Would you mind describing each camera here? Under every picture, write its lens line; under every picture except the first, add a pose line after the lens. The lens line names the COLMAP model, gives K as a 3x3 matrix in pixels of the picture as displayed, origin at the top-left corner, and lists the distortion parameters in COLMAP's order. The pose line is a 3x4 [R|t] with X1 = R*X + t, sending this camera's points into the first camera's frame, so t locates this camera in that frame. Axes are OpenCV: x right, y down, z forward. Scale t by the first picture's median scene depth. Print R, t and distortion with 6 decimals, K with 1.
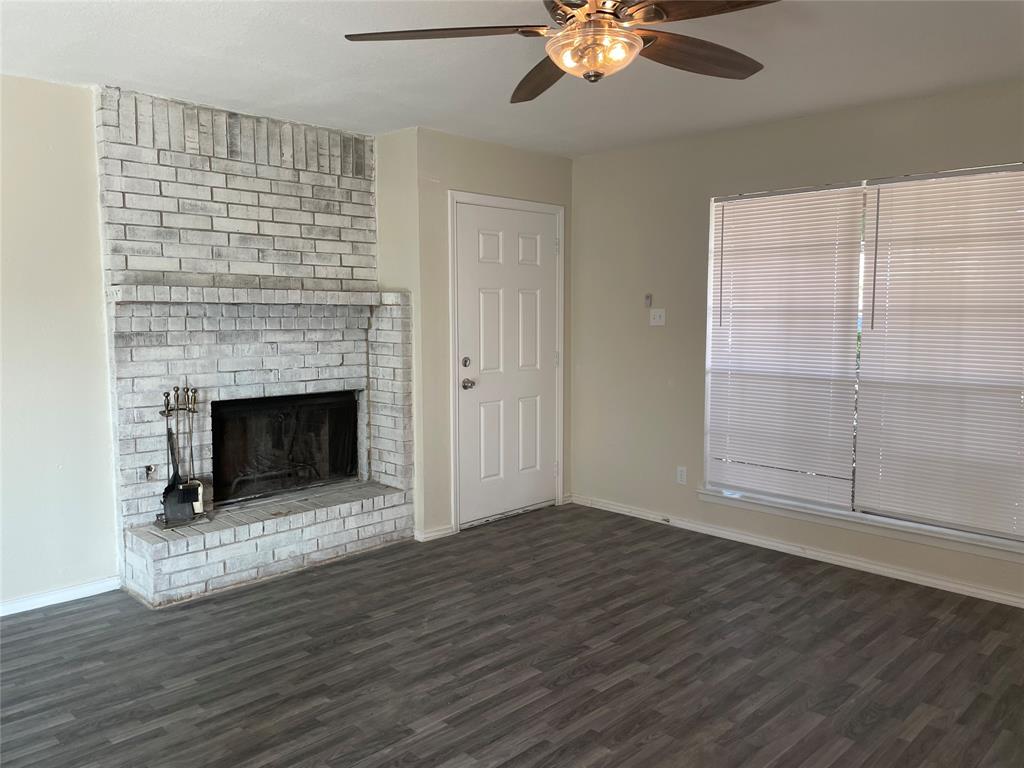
lens RADIAL K [[774.4, 0, 509.1], [0, 774.4, 387.1], [0, 0, 1]] dist [0.075246, -0.045903]
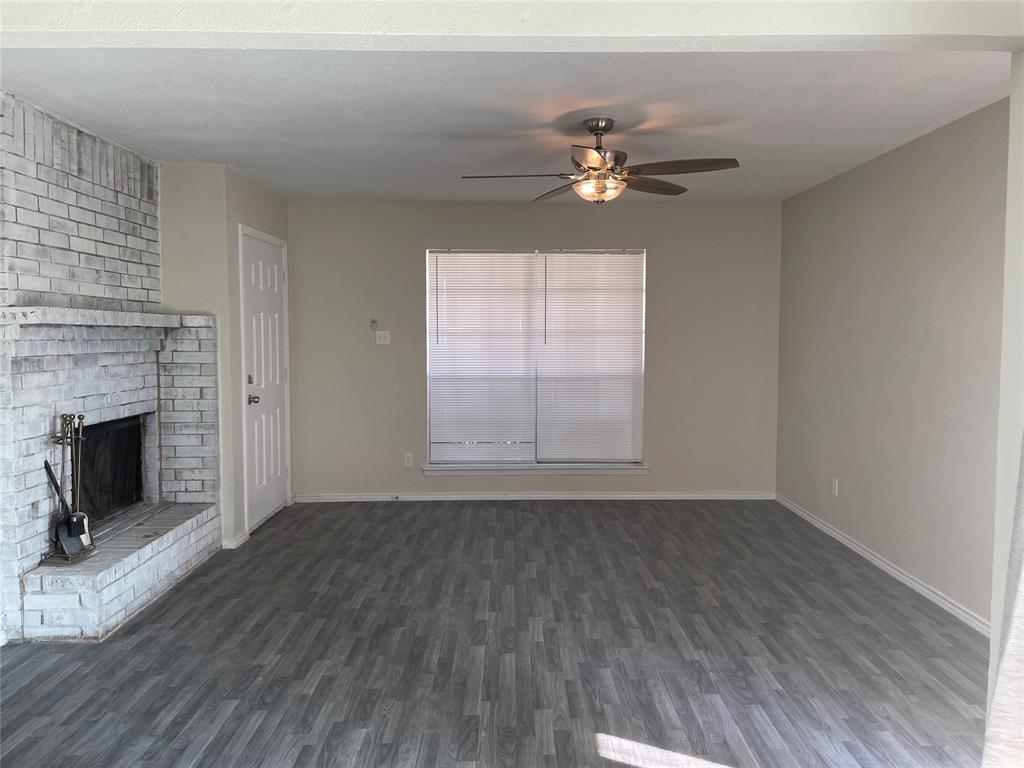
lens RADIAL K [[774.4, 0, 519.3], [0, 774.4, 383.8], [0, 0, 1]] dist [0.075246, -0.045903]
pose [[0.705180, -0.050234, 0.707247, -0.666232], [0.074301, 0.997231, -0.003254, 0.006745], [-0.705125, 0.054844, 0.706959, -0.056413]]
